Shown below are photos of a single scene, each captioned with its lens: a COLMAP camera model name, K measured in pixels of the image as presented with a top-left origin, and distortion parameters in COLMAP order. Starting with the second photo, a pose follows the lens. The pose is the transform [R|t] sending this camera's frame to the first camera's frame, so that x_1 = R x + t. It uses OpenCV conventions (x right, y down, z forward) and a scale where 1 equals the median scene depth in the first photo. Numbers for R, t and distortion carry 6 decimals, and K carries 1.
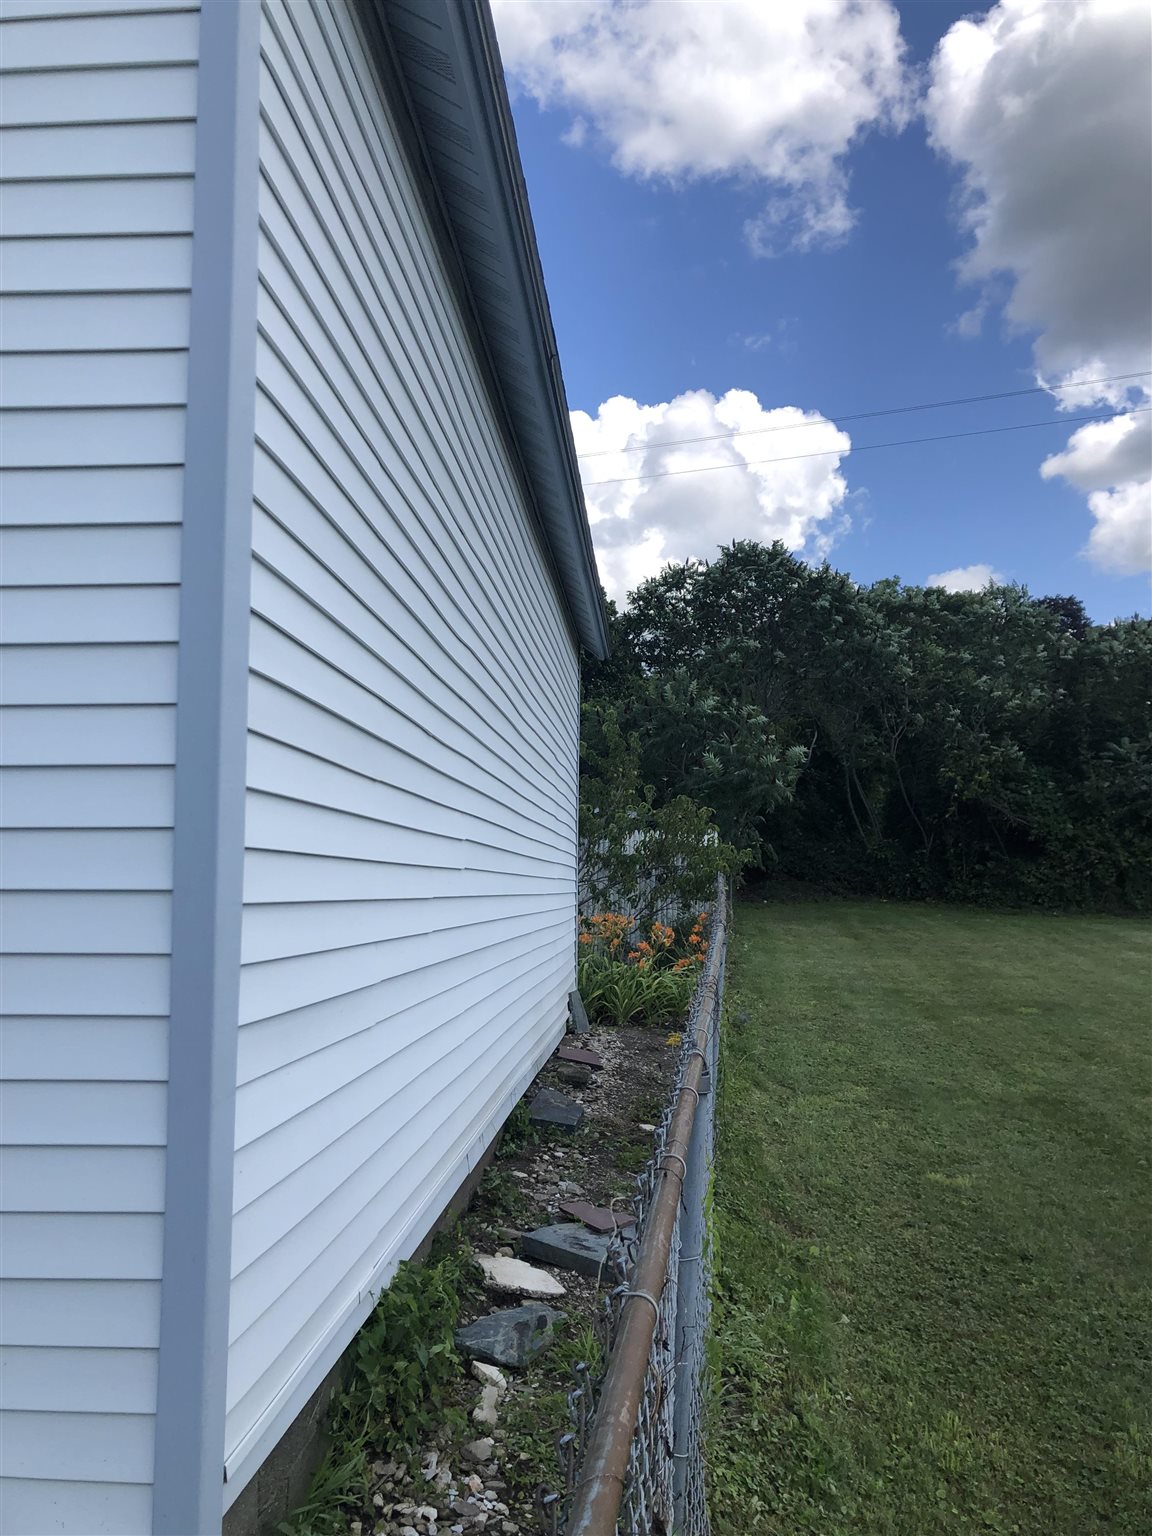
lens RADIAL K [[1246.5, 0, 576.0], [0, 1246.5, 768.0], [0, 0, 1]] dist [0.059153, 0.002494]
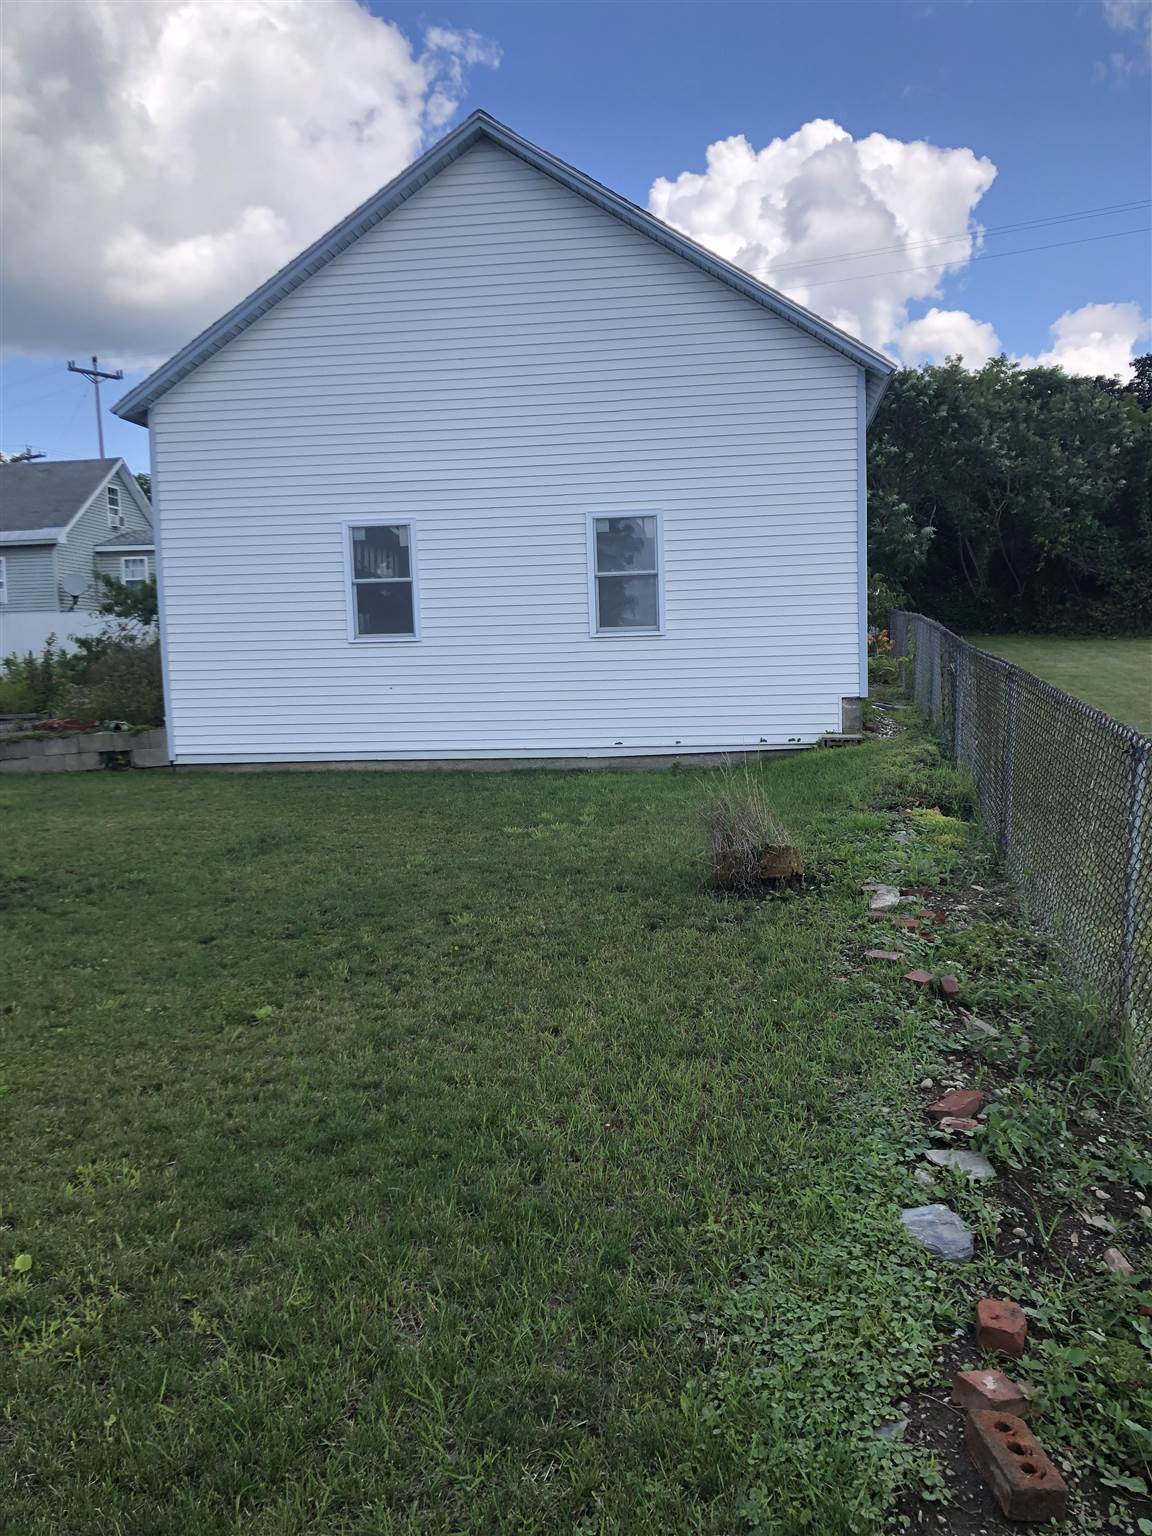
lens RADIAL K [[1246.5, 0, 576.0], [0, 1246.5, 768.0], [0, 0, 1]] dist [0.059153, 0.002494]
pose [[0.996576, -0.024494, -0.078974, -0.099640], [0.038772, 0.982032, 0.184687, -0.021434], [0.073032, -0.187117, 0.979619, -0.418776]]
